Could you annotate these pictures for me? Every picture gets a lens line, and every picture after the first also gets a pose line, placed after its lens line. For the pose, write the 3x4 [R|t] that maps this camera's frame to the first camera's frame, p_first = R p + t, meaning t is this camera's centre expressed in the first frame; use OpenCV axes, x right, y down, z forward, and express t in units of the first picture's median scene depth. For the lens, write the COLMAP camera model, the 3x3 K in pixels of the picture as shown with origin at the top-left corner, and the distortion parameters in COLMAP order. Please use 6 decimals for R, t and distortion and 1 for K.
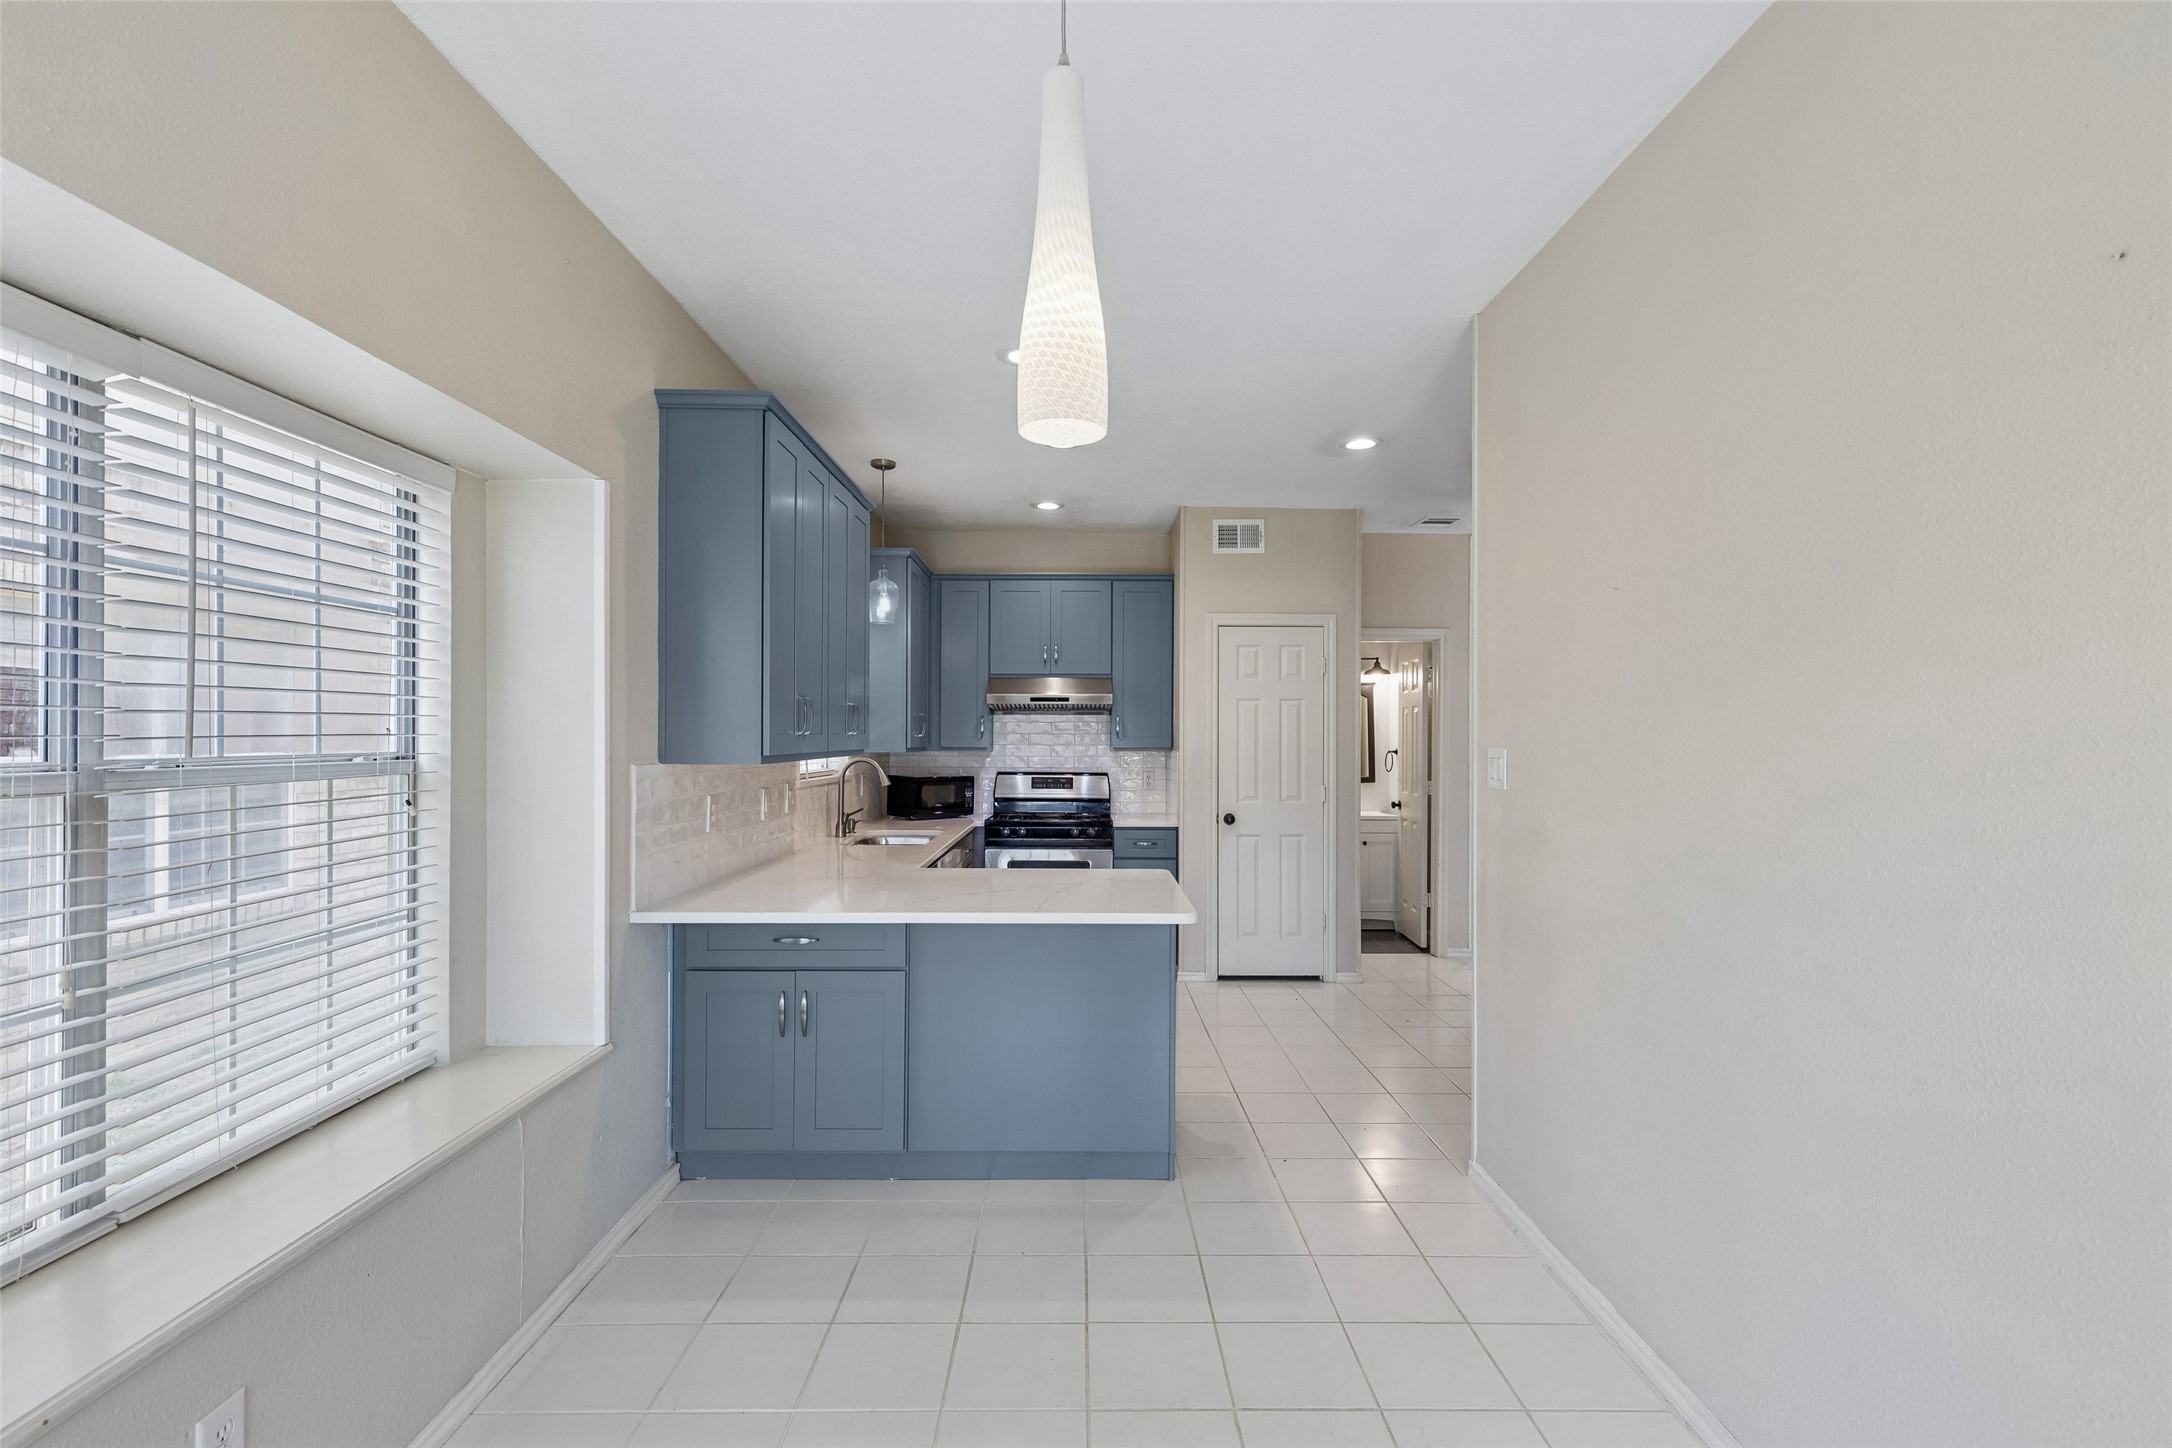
lens RADIAL K [[974.3, 0, 1086.5], [0, 974.3, 730.9], [0, 0, 1]] dist [0.012839, -0.000942]
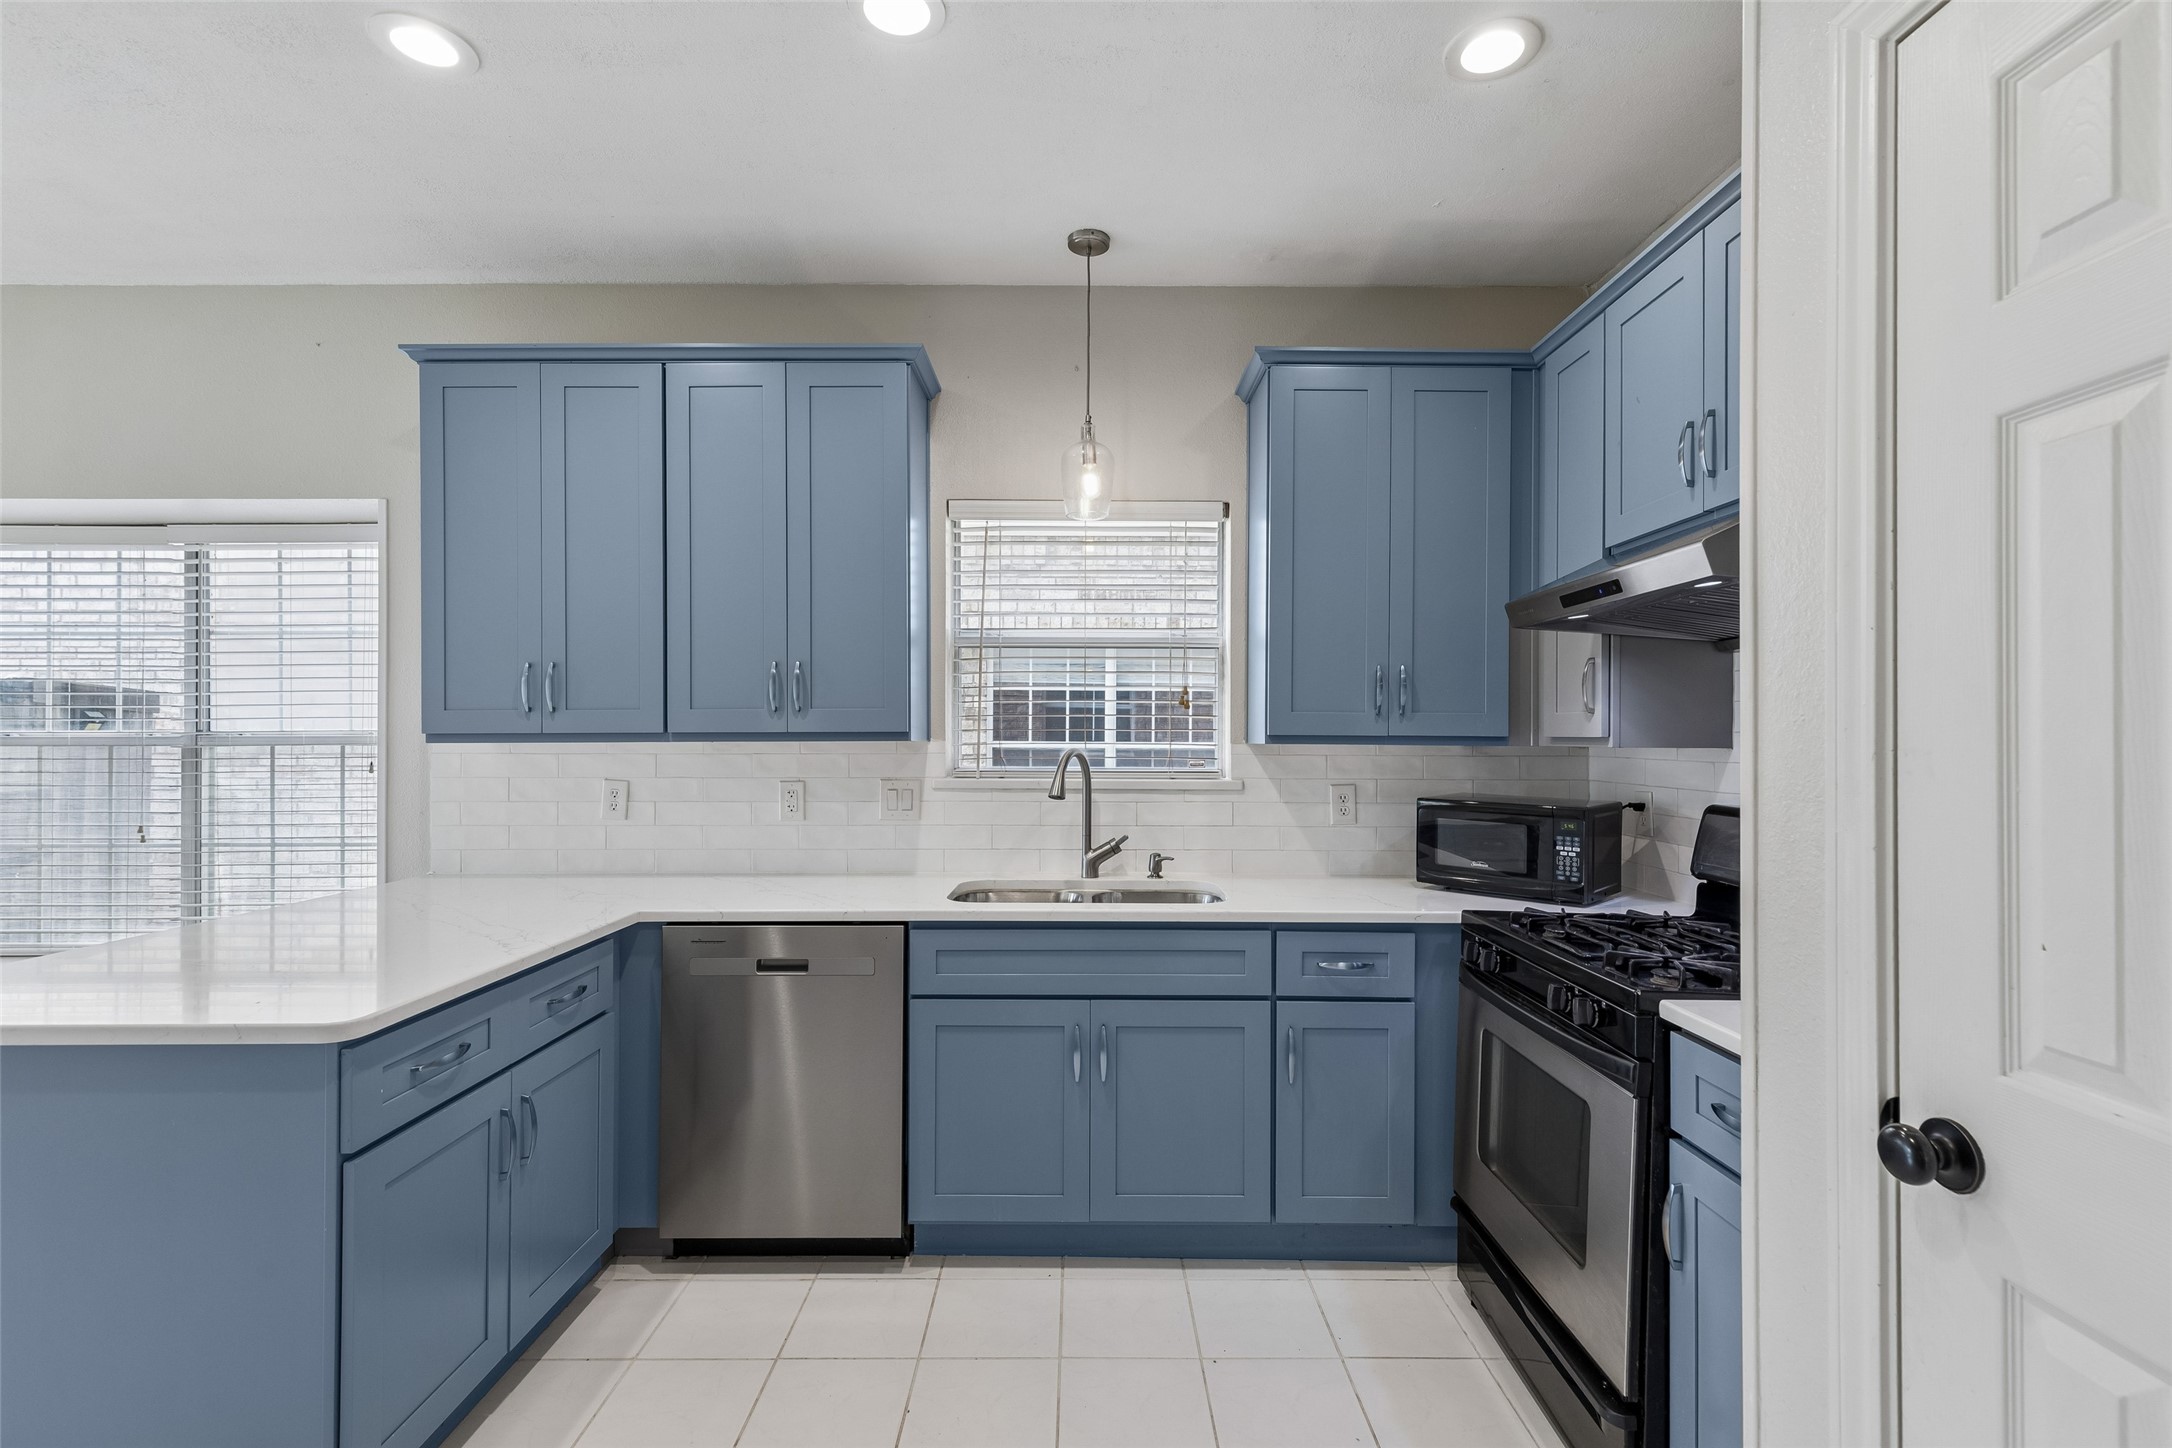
lens RADIAL K [[974.3, 0, 1086.5], [0, 974.3, 730.9], [0, 0, 1]] dist [0.012839, -0.000942]
pose [[-0.014168, -0.016122, -0.999770, 0.316647], [0.004910, 0.999857, -0.016193, 0.022086], [0.999888, -0.005138, -0.014087, 0.868685]]
